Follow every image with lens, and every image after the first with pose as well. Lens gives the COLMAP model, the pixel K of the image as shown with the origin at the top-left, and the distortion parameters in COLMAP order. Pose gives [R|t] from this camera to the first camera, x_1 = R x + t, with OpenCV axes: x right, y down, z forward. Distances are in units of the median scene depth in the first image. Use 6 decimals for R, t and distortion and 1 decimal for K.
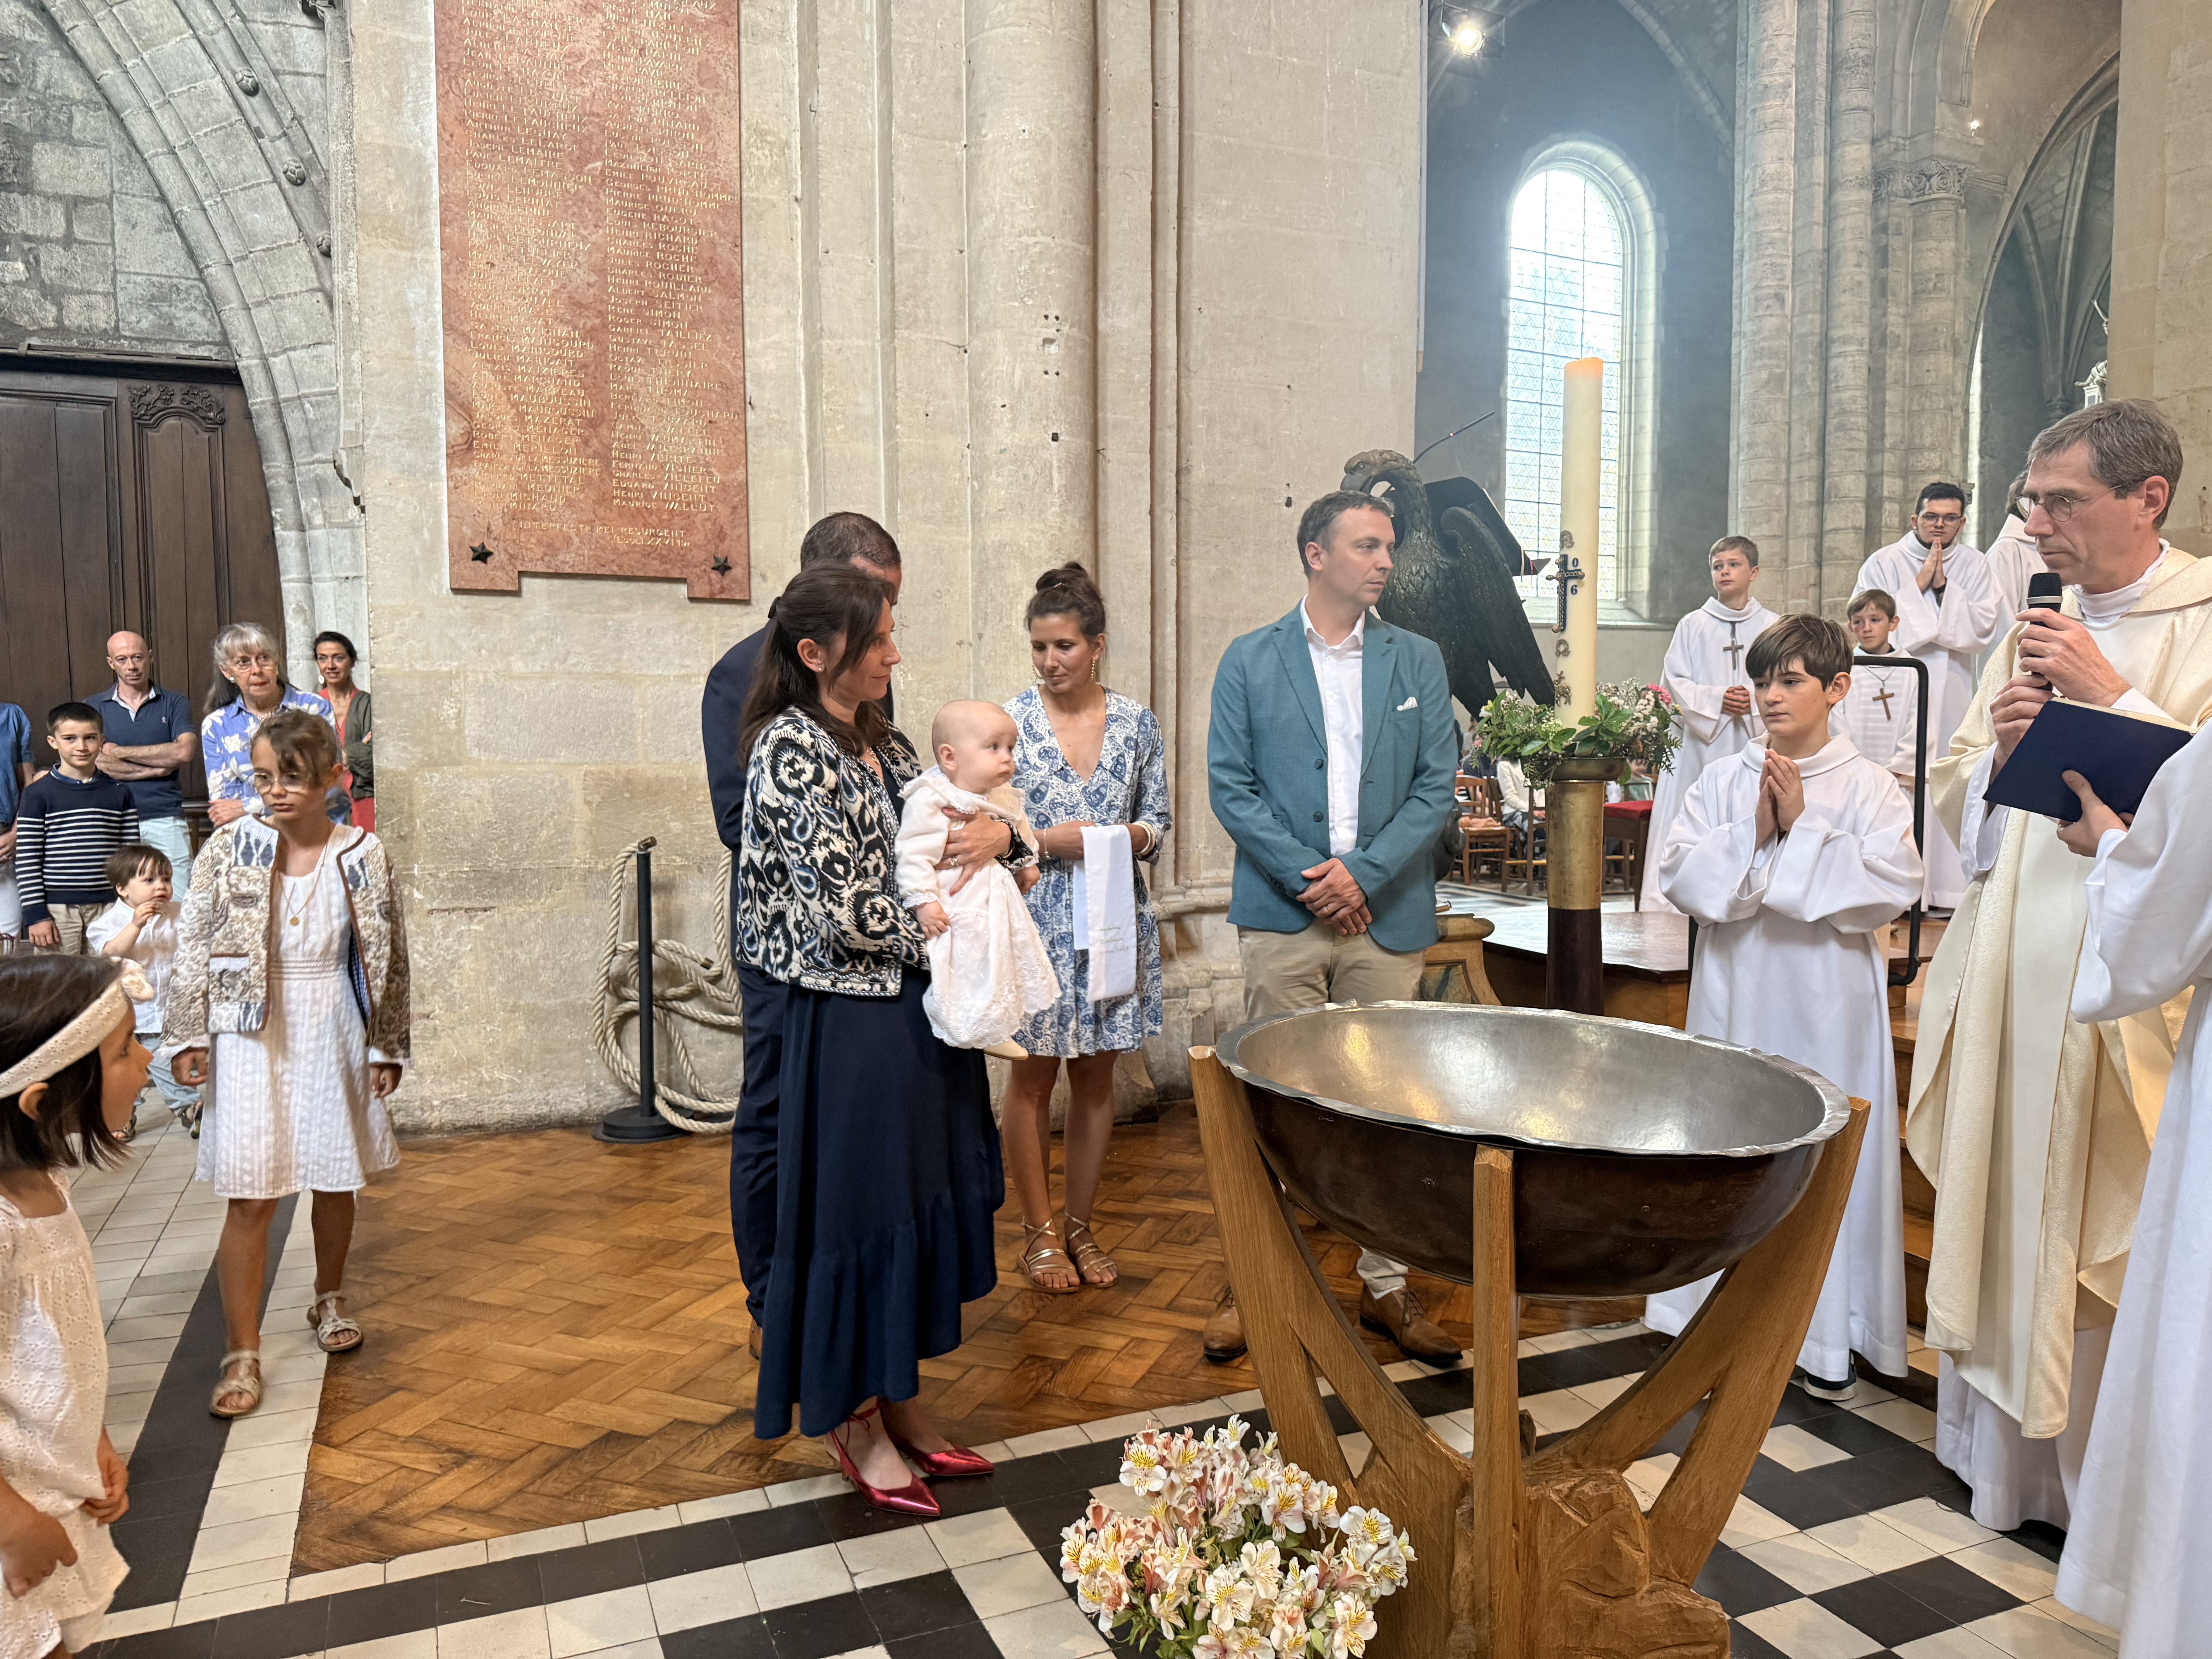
lens RADIAL K [[1584.9, 0, 1128.8], [0, 1584.9, 825.2], [0, 0, 1]] dist [-0.001571, -0.007578]
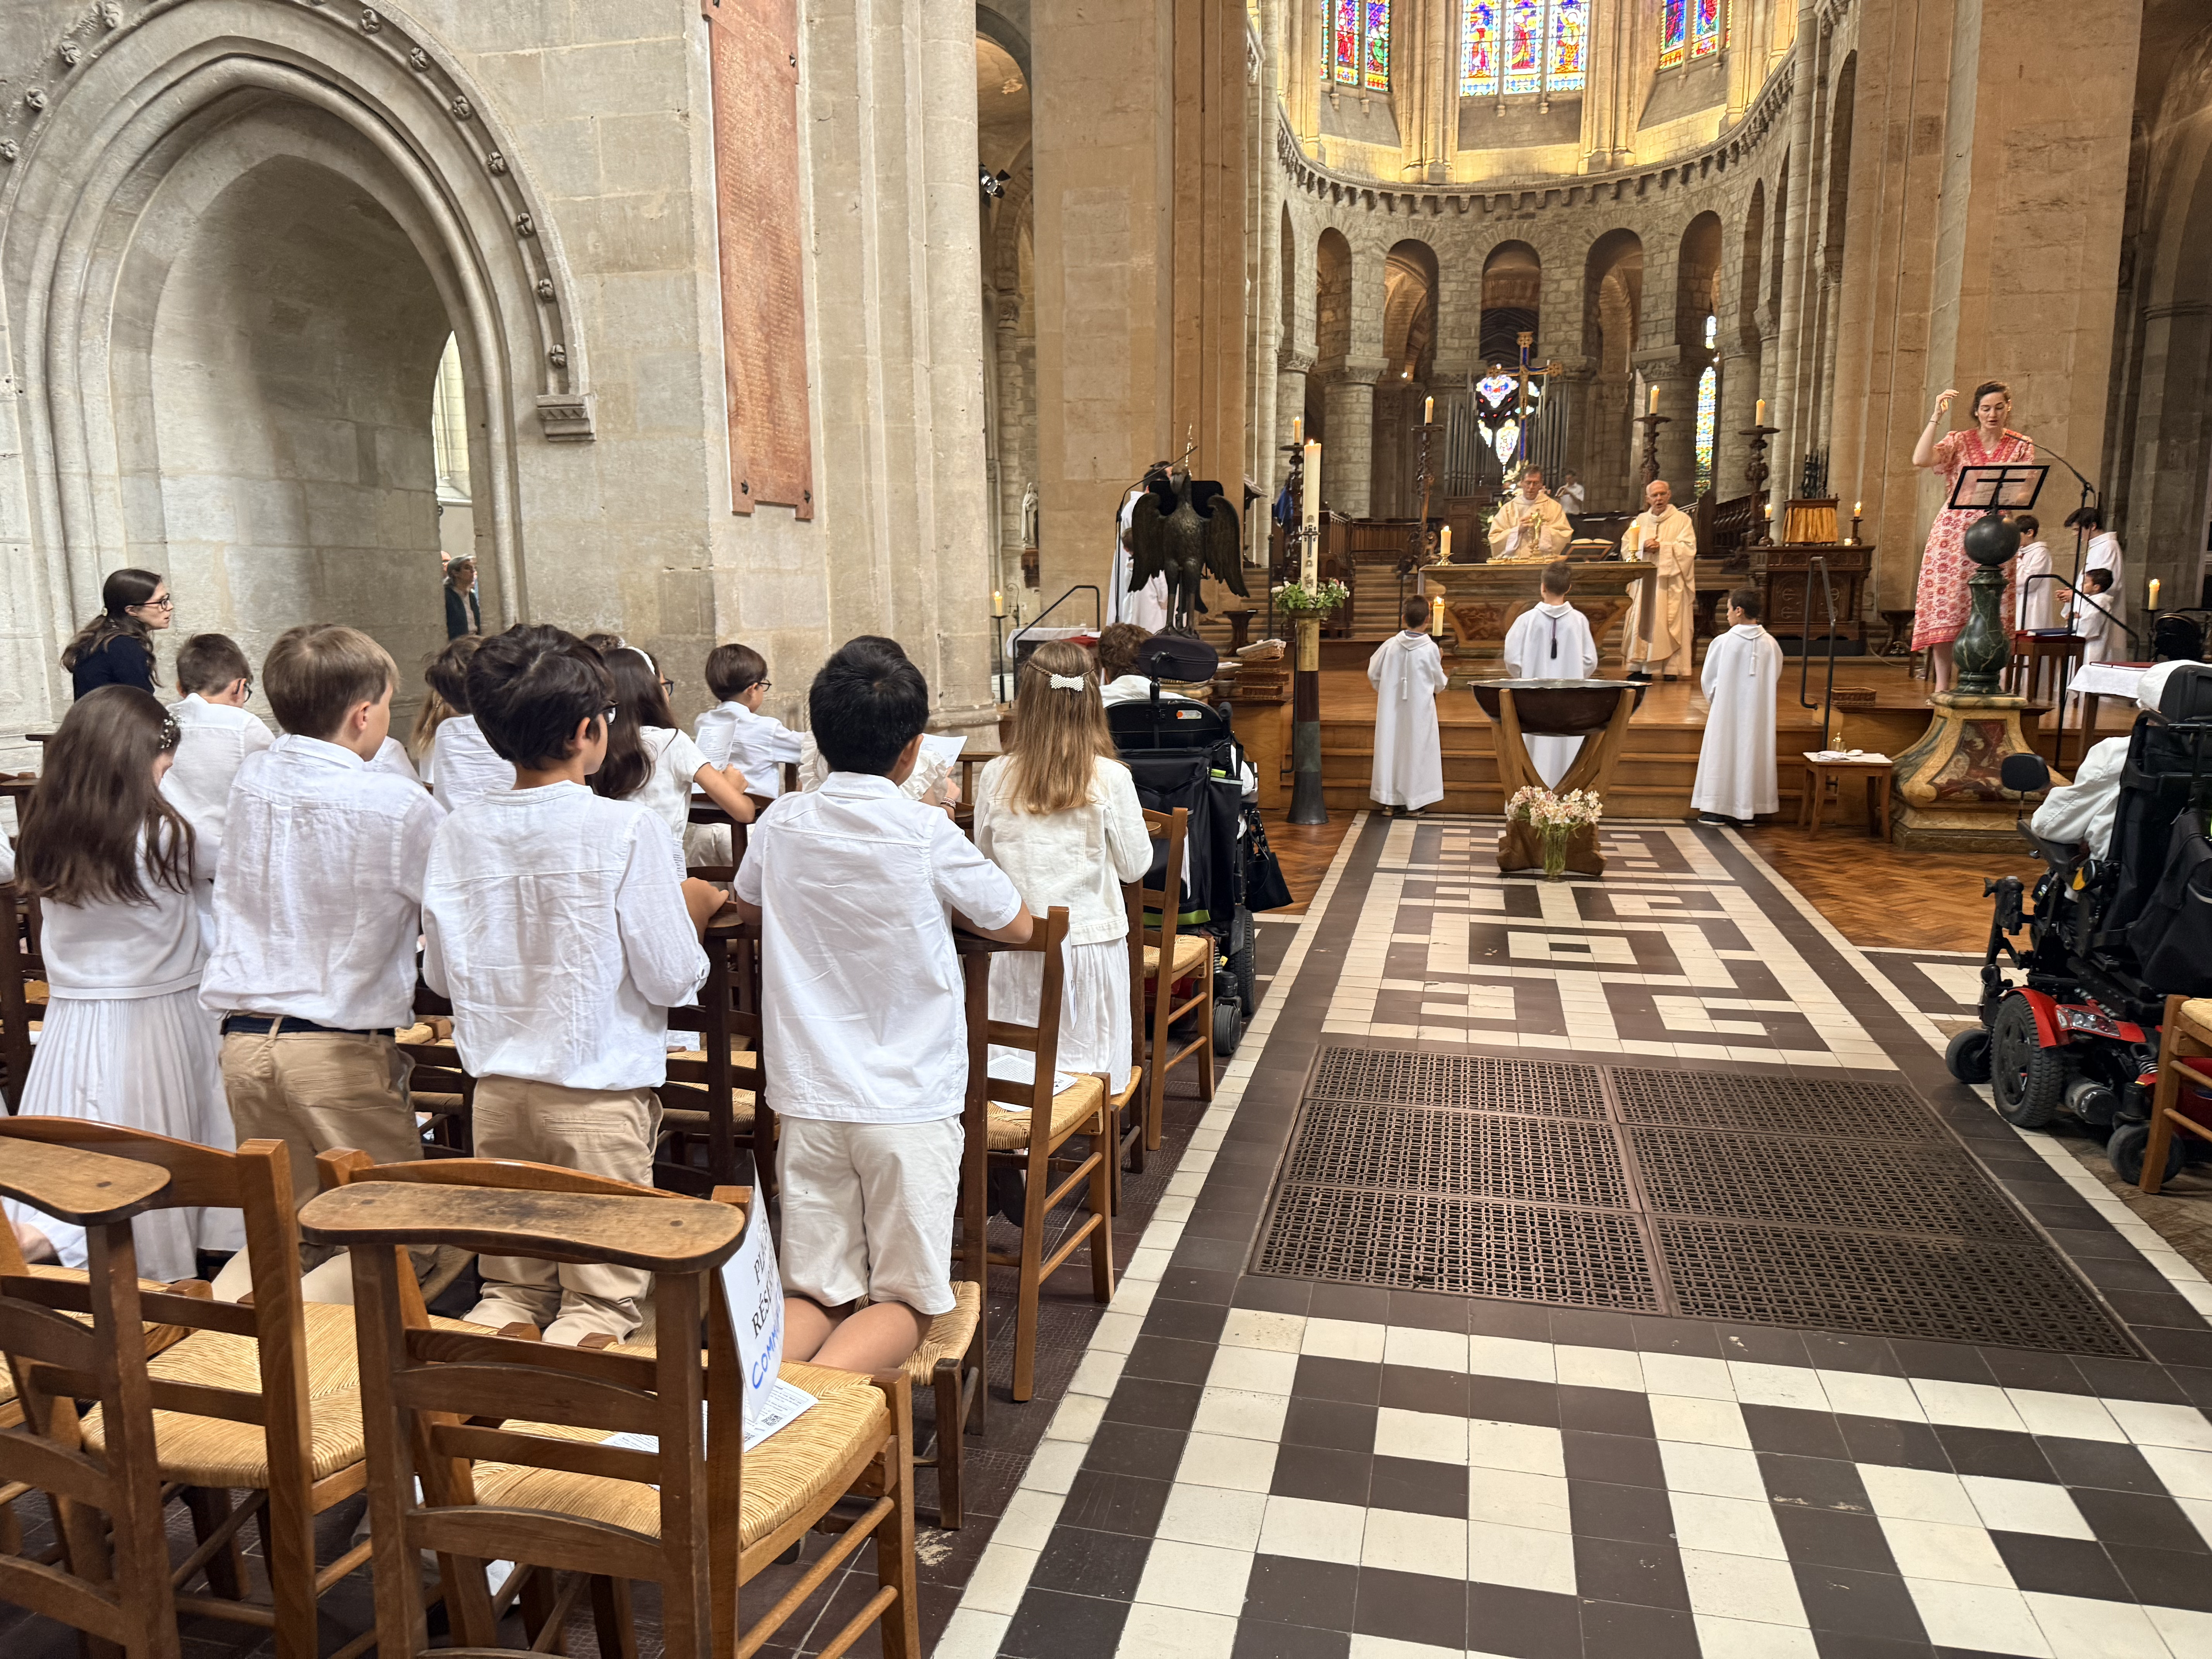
lens RADIAL K [[1576.2, 0, 1106.0], [0, 1576.2, 829.5], [0, 0, 1]] dist [0.057818, -0.089670]
pose [[0.607669, -0.128906, 0.783659, -1.317240], [0.061045, 0.991402, 0.115743, -0.002258], [-0.791841, -0.022495, 0.610313, -0.180340]]
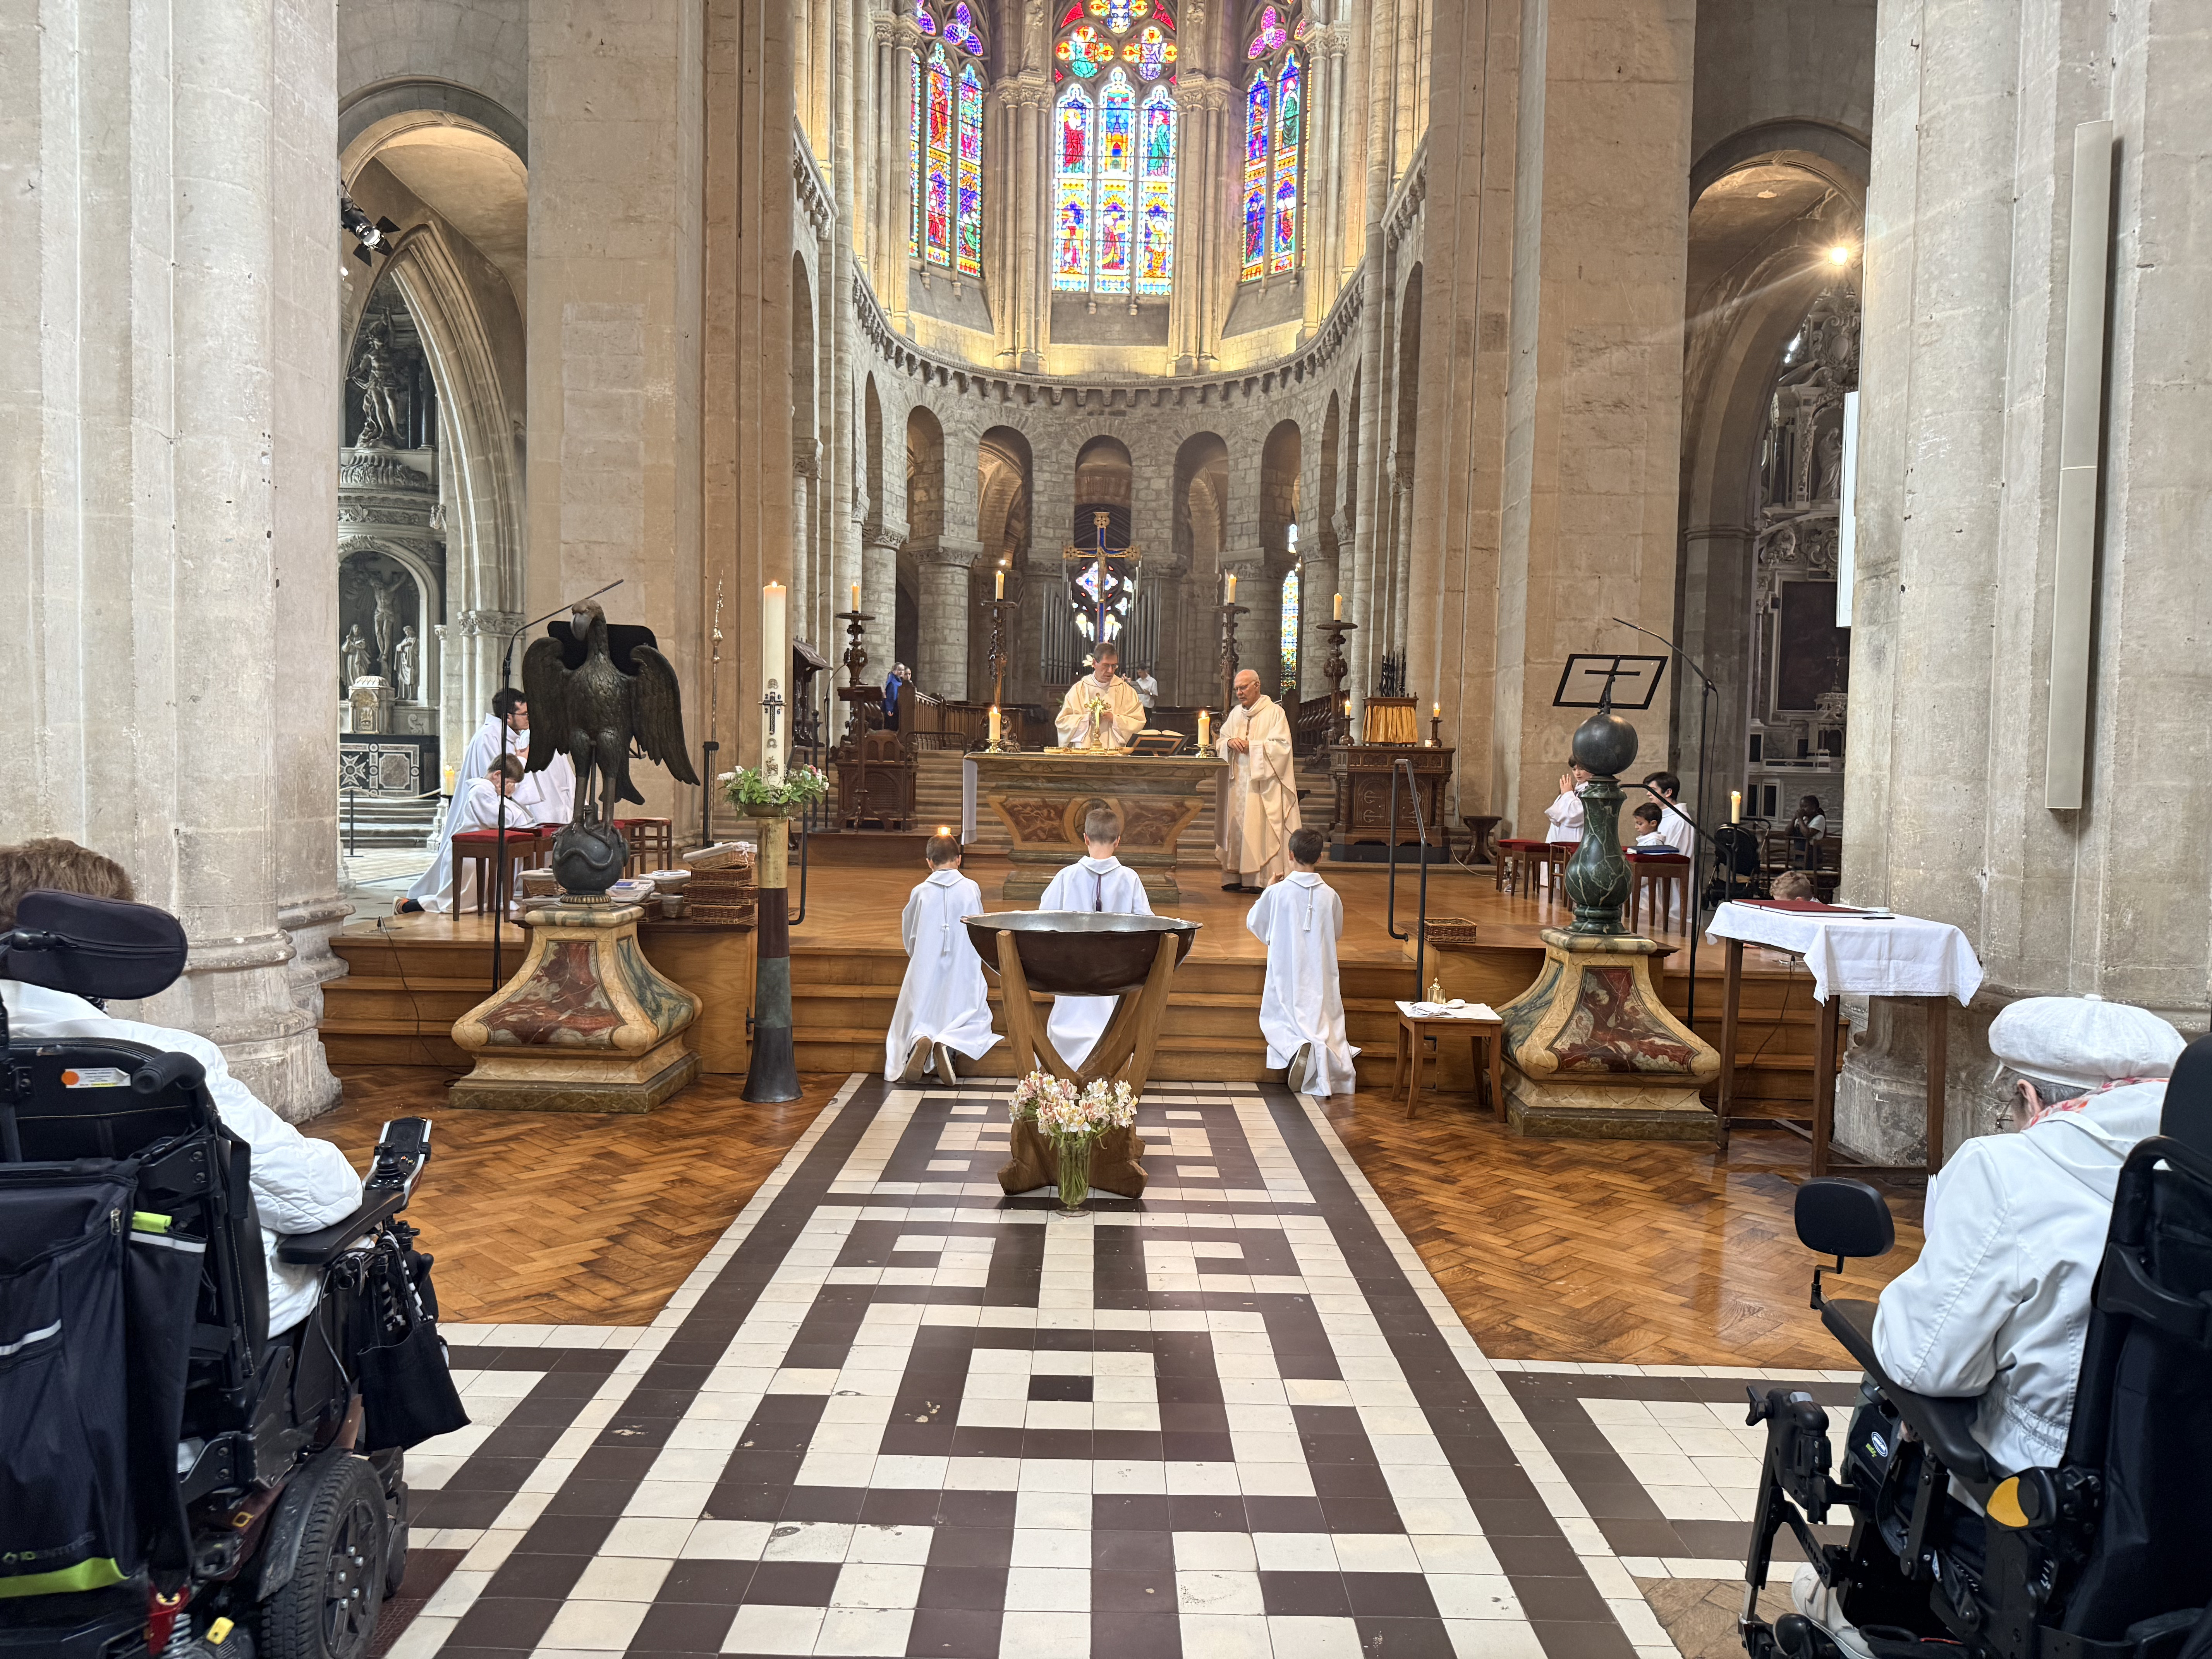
lens RADIAL K [[1551.1, 0, 1097.6], [0, 1551.1, 829.9], [0, 0, 1]] dist [0.161492, -0.230742]
pose [[0.411416, -0.028754, 0.910994, -0.840183], [0.038996, 0.999142, 0.013925, -0.015187], [-0.910613, 0.029796, 0.412184, -0.055586]]
